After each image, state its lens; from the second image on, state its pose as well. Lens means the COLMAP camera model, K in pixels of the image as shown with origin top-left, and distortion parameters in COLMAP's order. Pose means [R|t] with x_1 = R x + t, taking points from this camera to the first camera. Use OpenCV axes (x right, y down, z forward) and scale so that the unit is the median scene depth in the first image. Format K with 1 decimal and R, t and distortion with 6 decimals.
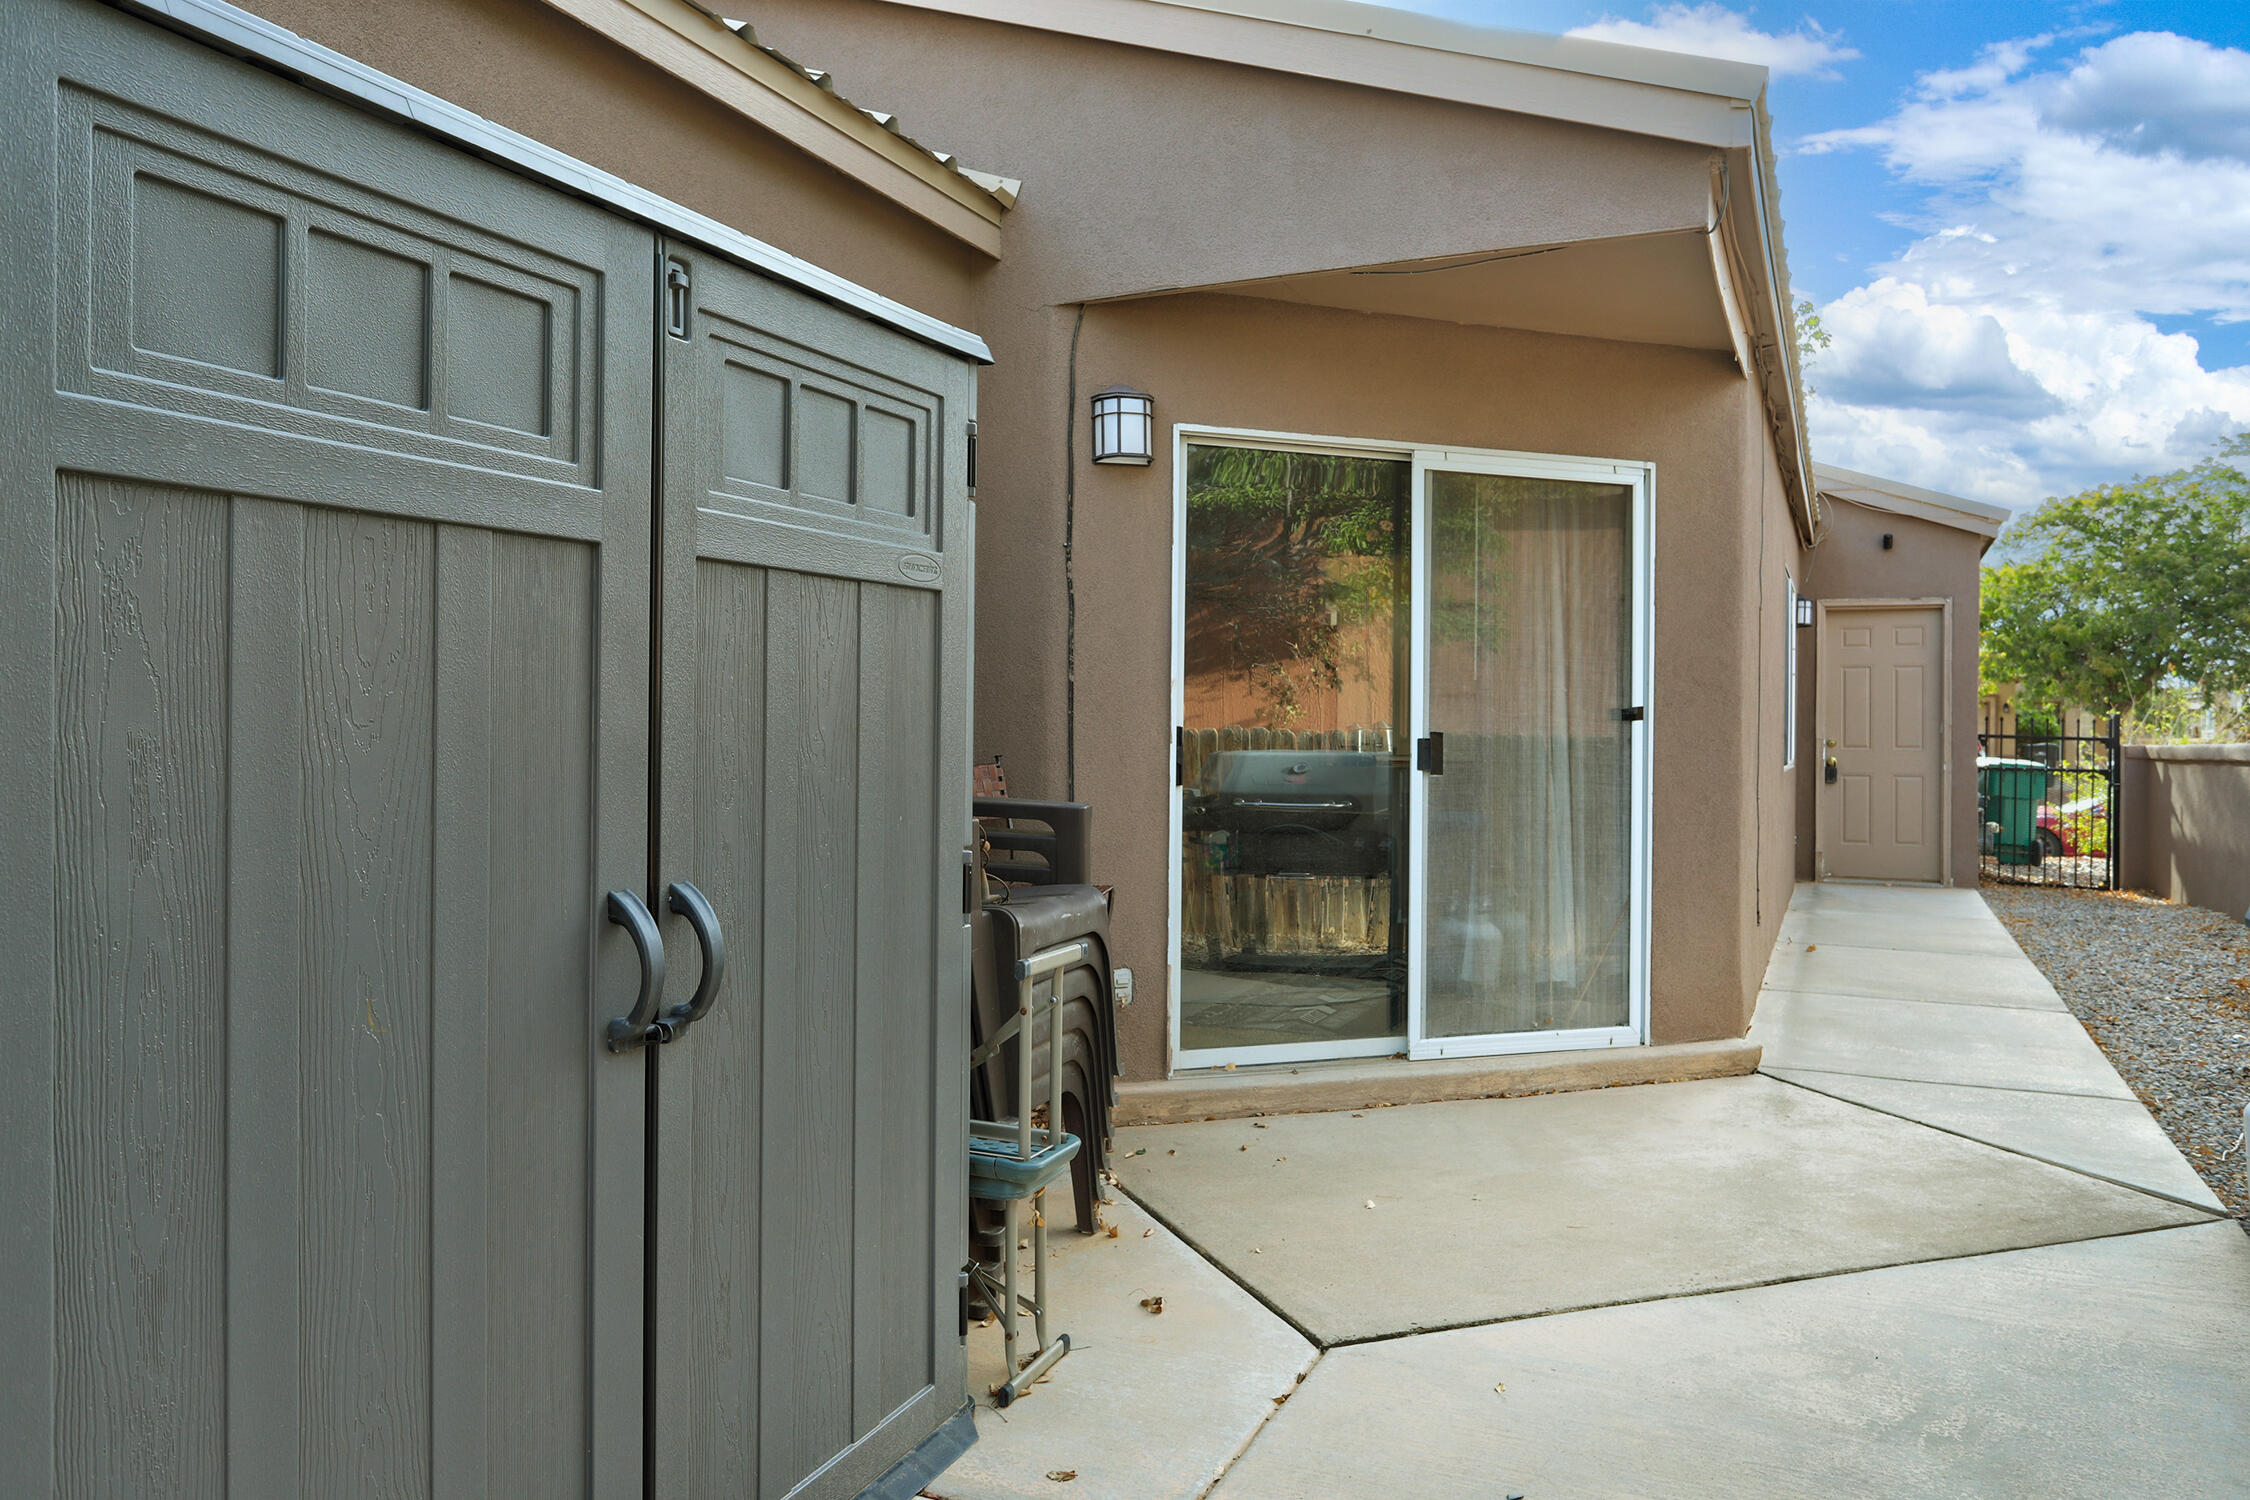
lens RADIAL K [[1681.2, 0, 1126.1], [0, 1681.2, 745.4], [0, 0, 1]] dist [0.015818, 0.002353]
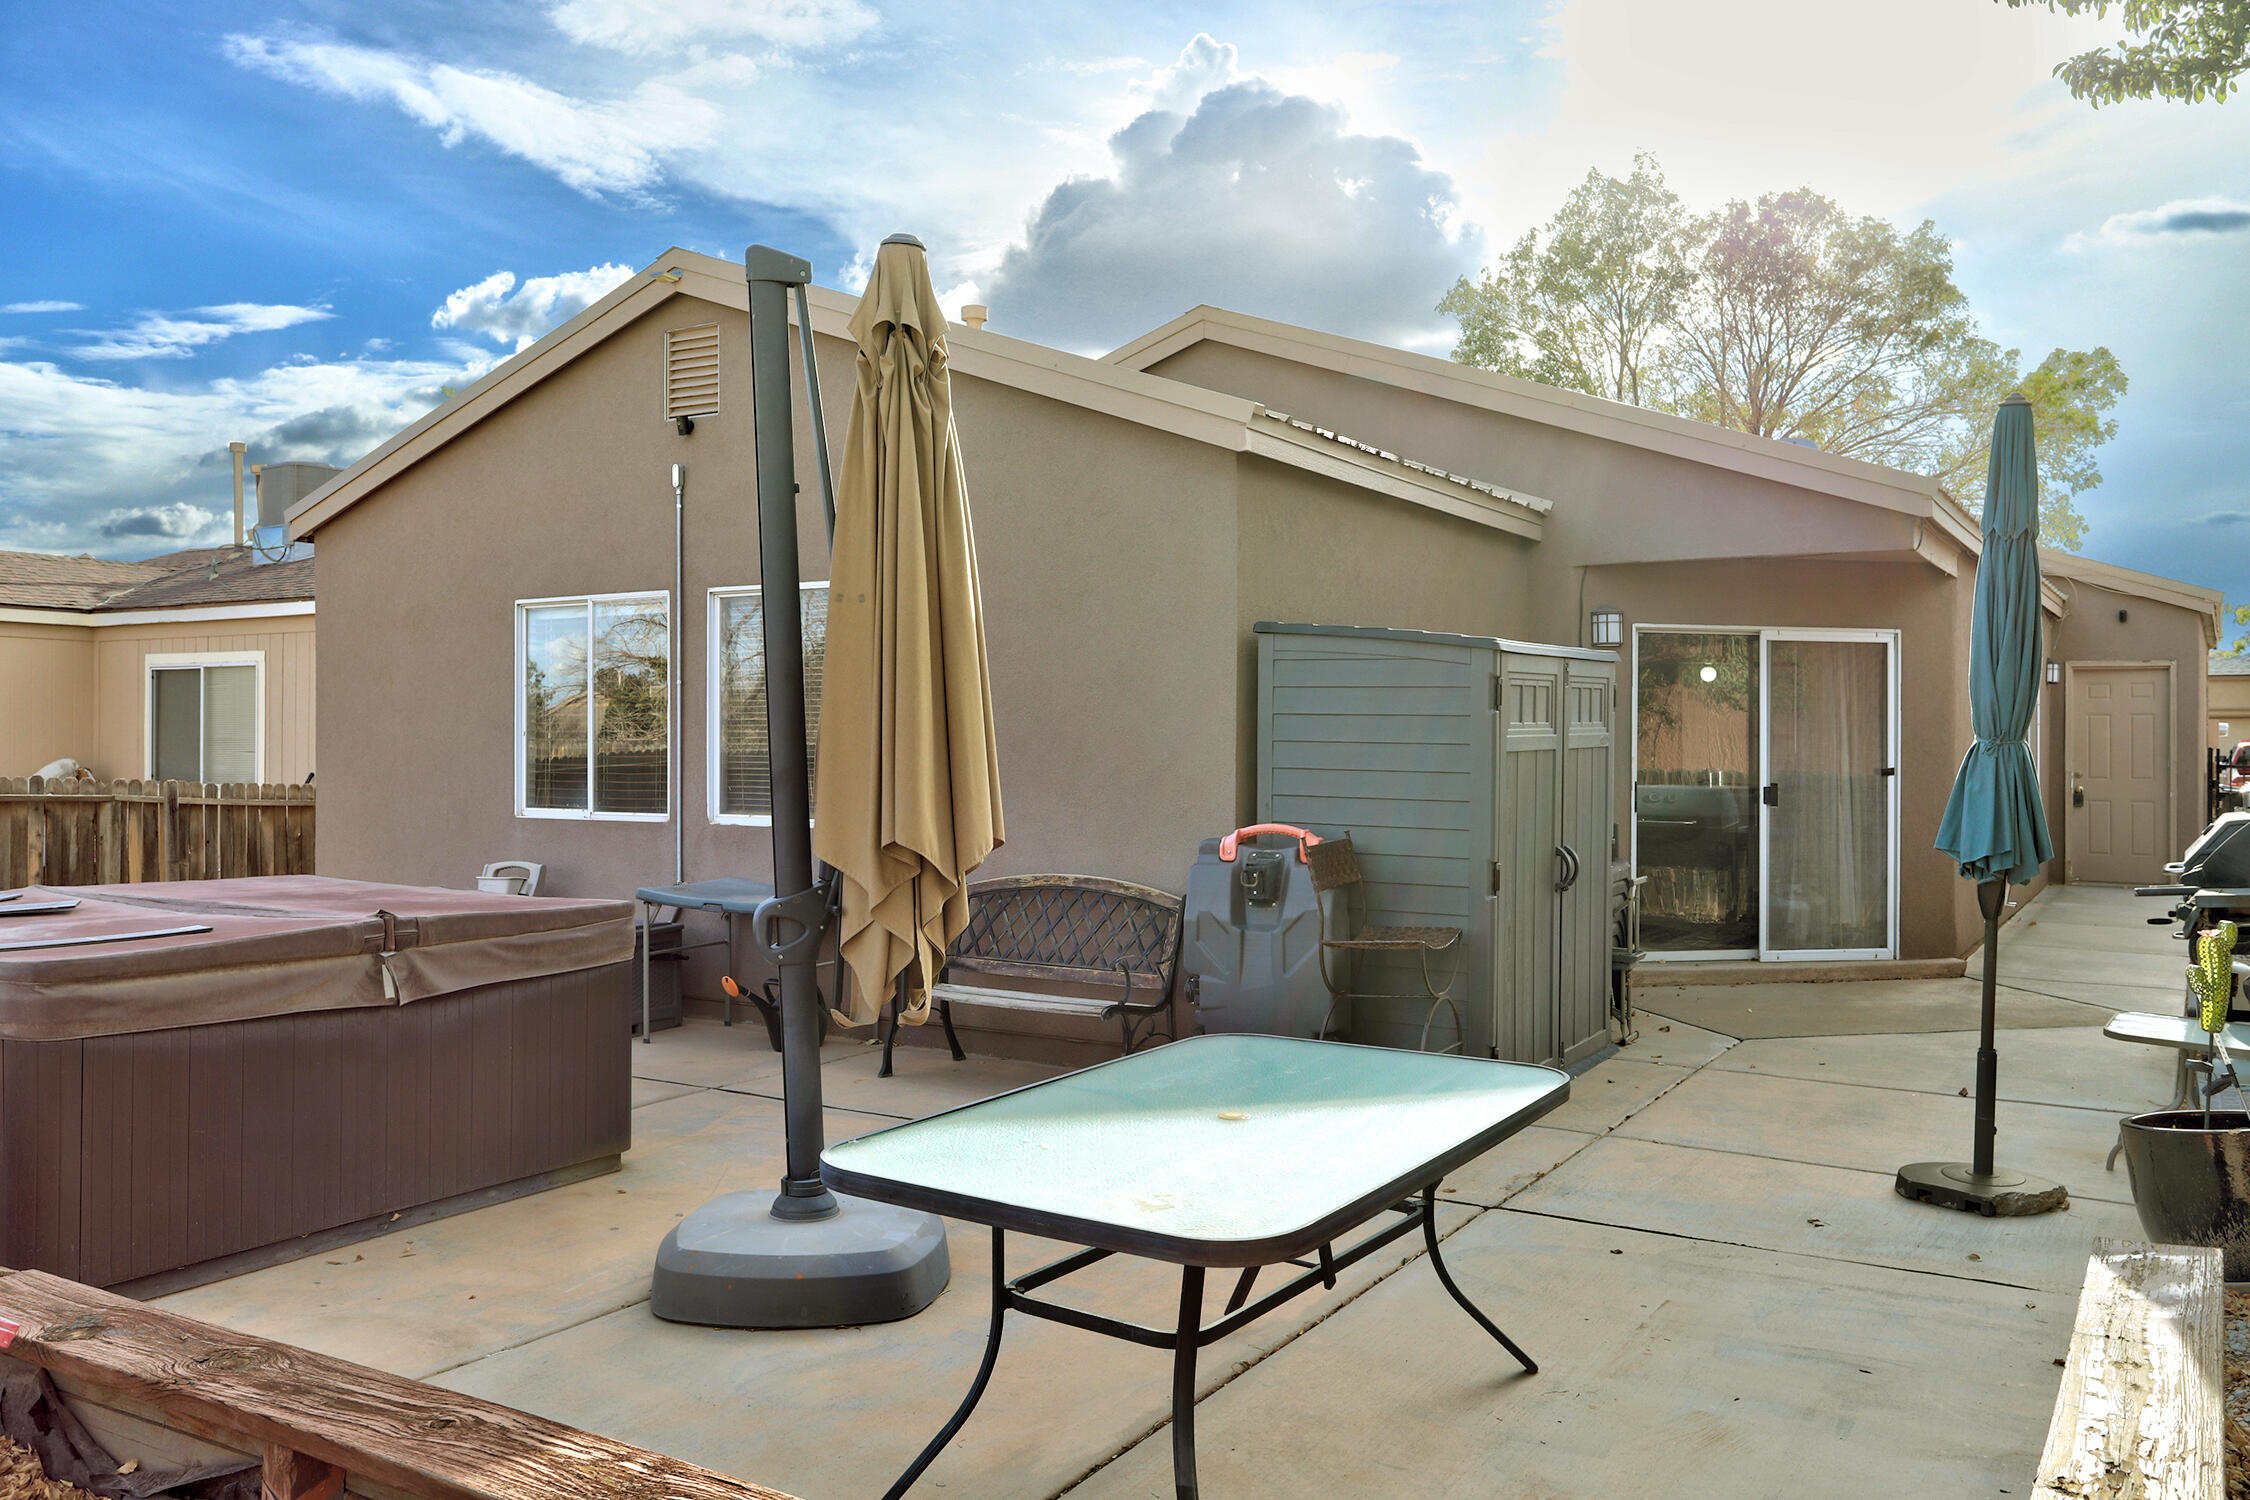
lens RADIAL K [[1787.1, 0, 1121.4], [0, 1787.1, 746.4], [0, 0, 1]] dist [-0.000229, -0.005717]
pose [[0.989828, -0.002932, -0.142237, -0.231691], [0.001957, 0.999974, -0.006996, -0.034146], [0.142253, 0.006647, 0.989808, -0.981466]]
